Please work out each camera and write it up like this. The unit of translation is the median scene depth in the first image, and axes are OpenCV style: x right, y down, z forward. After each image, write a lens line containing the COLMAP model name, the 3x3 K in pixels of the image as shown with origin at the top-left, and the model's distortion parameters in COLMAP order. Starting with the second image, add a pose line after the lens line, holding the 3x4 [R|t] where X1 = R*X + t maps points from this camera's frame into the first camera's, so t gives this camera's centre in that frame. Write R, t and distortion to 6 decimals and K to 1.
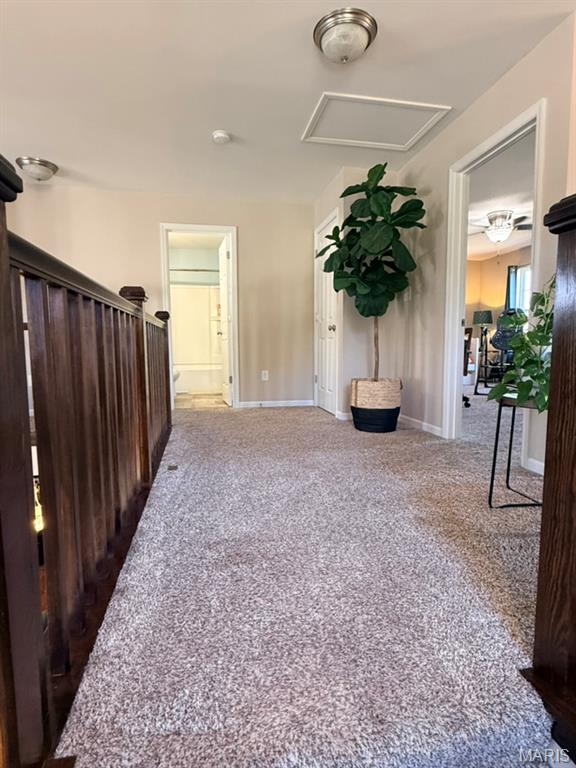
lens RADIAL K [[405.5, 0, 288.6], [0, 405.5, 382.5], [0, 0, 1]] dist [-0.005980, 0.000399]
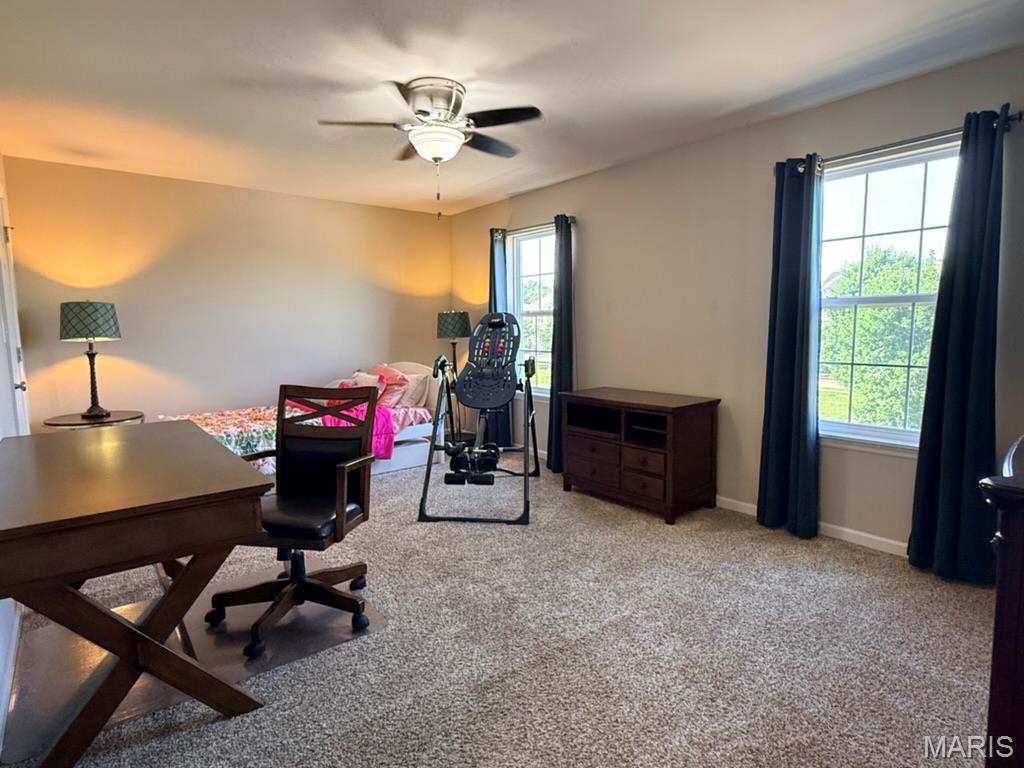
lens RADIAL K [[553.1, 0, 512.8], [0, 553.1, 380.4], [0, 0, 1]] dist [0.000235, -0.000041]
pose [[0.897773, -0.052688, 0.437296, 0.251742], [0.050898, 0.998579, 0.015821, -0.104897], [-0.437508, 0.008054, 0.899179, 0.357293]]
